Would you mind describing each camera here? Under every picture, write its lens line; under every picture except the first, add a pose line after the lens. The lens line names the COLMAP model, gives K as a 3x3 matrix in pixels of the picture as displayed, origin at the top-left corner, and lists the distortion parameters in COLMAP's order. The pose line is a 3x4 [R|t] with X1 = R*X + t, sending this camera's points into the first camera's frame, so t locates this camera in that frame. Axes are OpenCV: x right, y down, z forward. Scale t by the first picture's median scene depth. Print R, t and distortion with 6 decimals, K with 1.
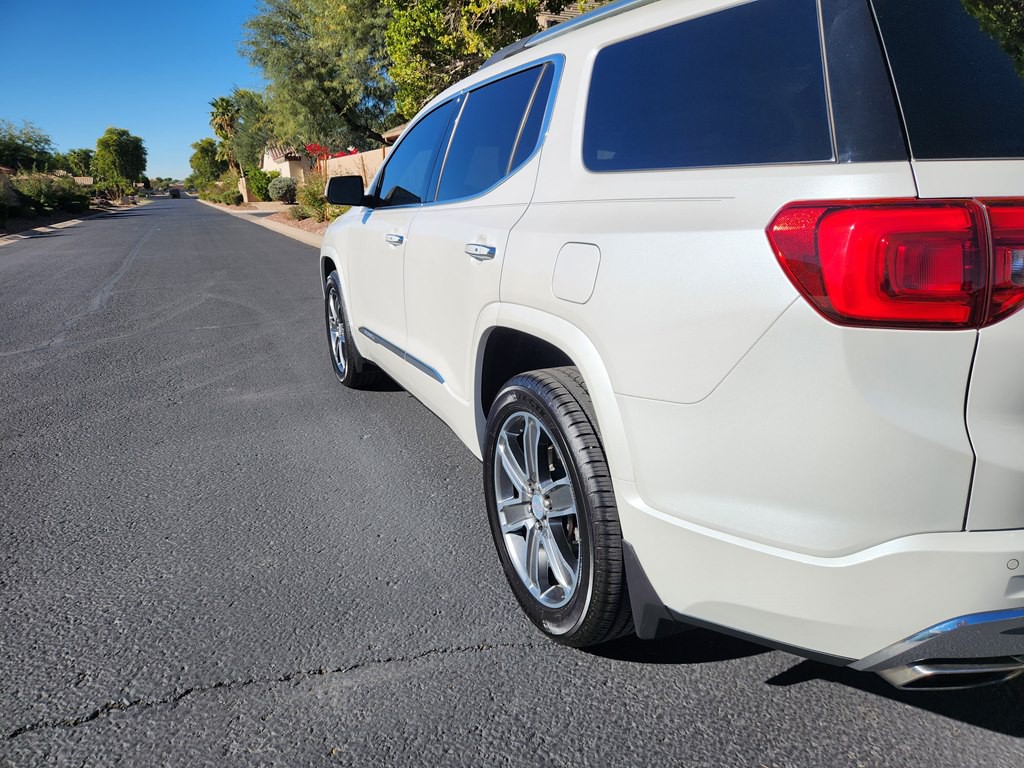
lens RADIAL K [[695.0, 0, 505.4], [0, 695.0, 376.7], [0, 0, 1]] dist [0.070215, -0.062941]
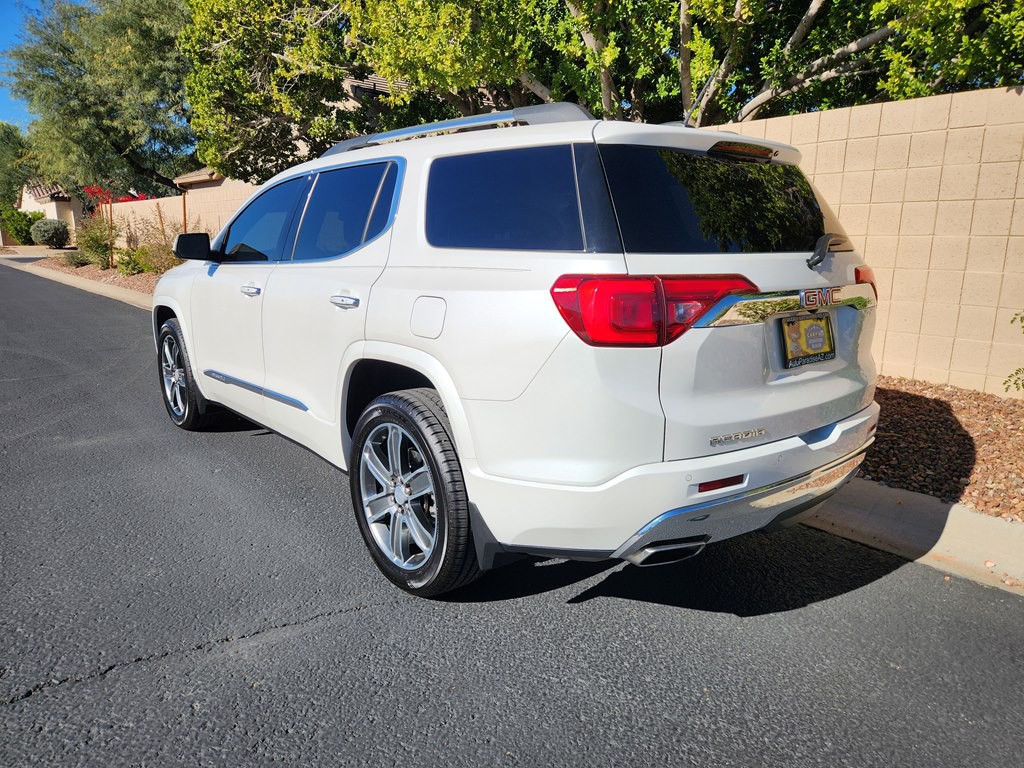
lens RADIAL K [[699.1, 0, 498.4], [0, 699.1, 385.3], [0, 0, 1]] dist [0.077431, -0.067814]
pose [[0.965332, -0.026523, 0.259674, -0.104307], [0.042240, 0.997585, -0.055134, 0.056762], [-0.257584, 0.064191, 0.964121, -0.311764]]
